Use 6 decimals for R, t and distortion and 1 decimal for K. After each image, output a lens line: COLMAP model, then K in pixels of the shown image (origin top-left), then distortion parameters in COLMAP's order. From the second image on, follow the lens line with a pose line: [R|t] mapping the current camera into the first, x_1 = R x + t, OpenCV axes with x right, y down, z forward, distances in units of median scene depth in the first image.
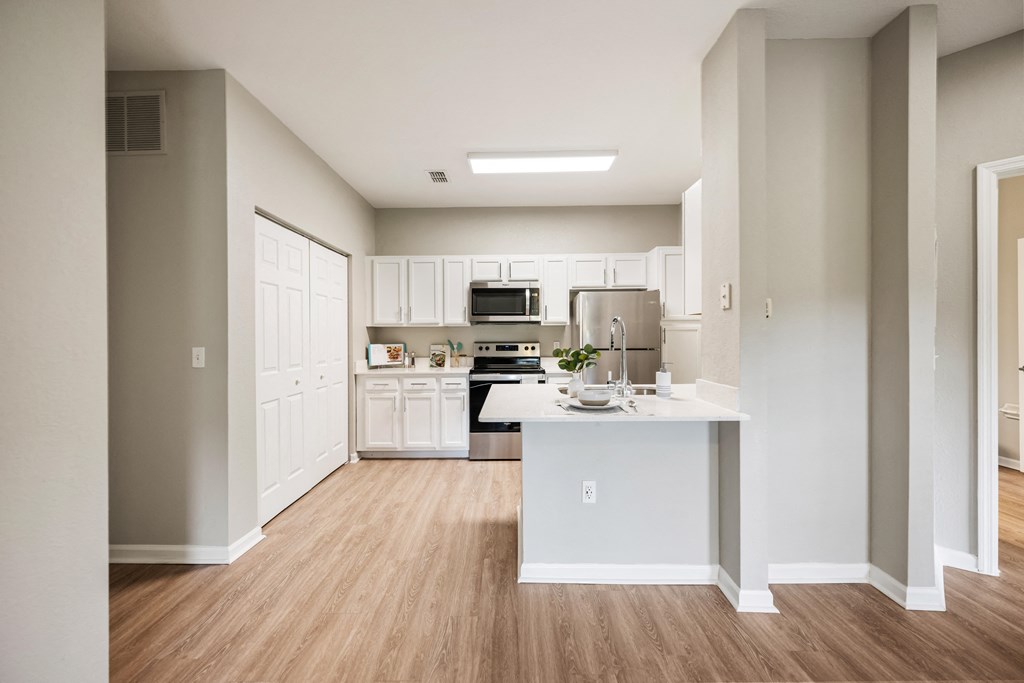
lens RADIAL K [[409.9, 0, 506.6], [0, 409.9, 336.8], [0, 0, 1]] dist [-0.002325, -0.000826]
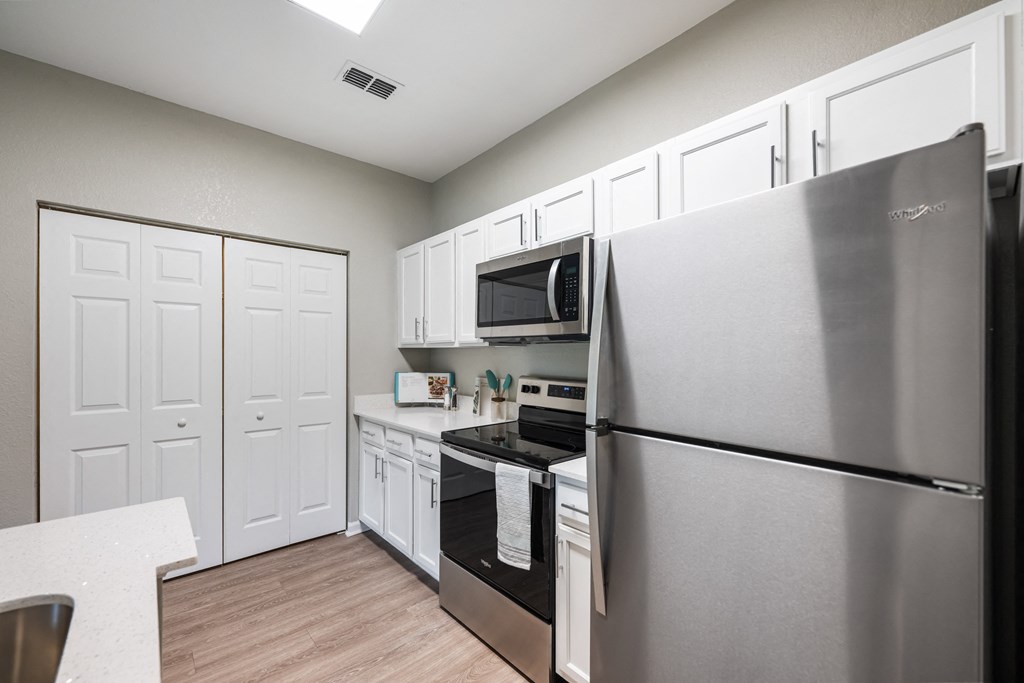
lens RADIAL K [[409.9, 0, 490.7], [0, 409.9, 351.0], [0, 0, 1]] dist [-0.002325, -0.000826]
pose [[0.662219, 0.003513, -0.749302, 0.322919], [-0.007719, 0.999968, -0.002134, -0.020141], [0.749271, 0.007197, 0.662225, 0.665173]]
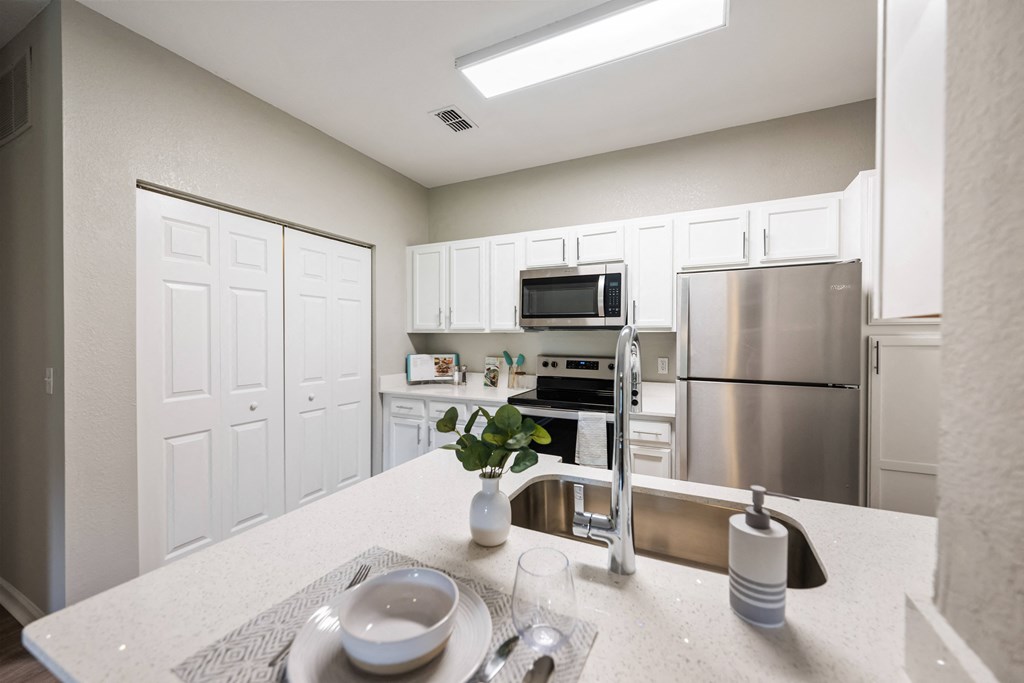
lens RADIAL K [[409.9, 0, 494.4], [0, 409.9, 338.8], [0, 0, 1]] dist [-0.002325, -0.000826]
pose [[0.898596, 0.012077, -0.438611, 0.179615], [-0.009078, 0.999919, 0.008935, -0.022609], [0.438683, -0.004047, 0.898633, 0.353188]]
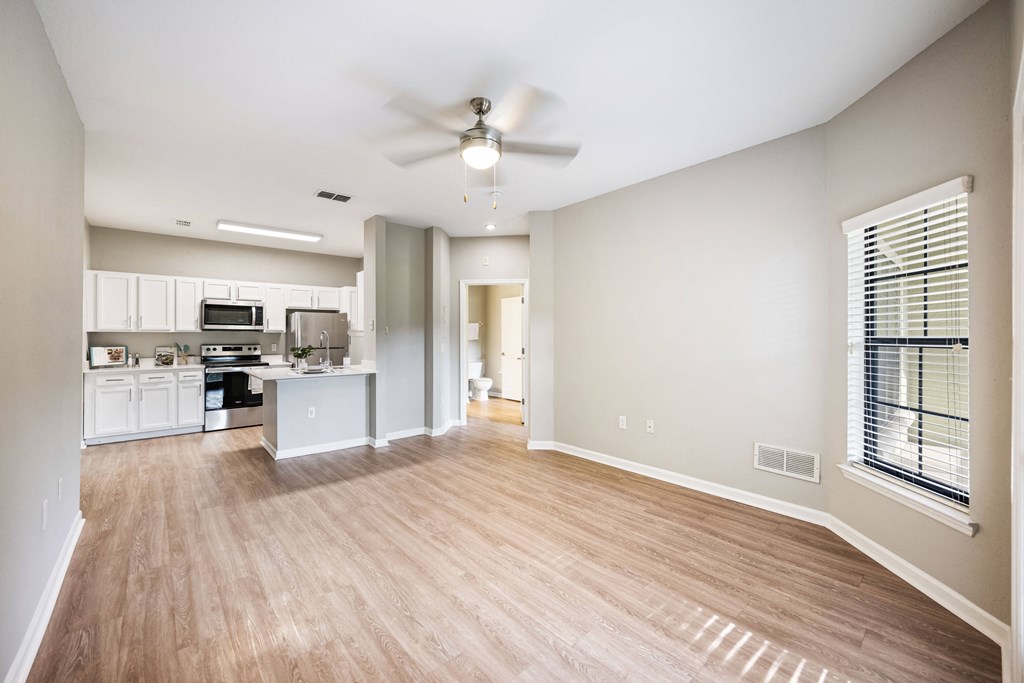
lens RADIAL K [[414.5, 0, 505.4], [0, 414.5, 335.5], [0, 0, 1]] dist [0.003173, 0.000428]
pose [[0.759346, 0.006847, 0.650651, -0.219800], [-0.001425, 0.999960, -0.008860, -0.006178], [-0.650685, 0.005801, 0.759326, -0.652306]]
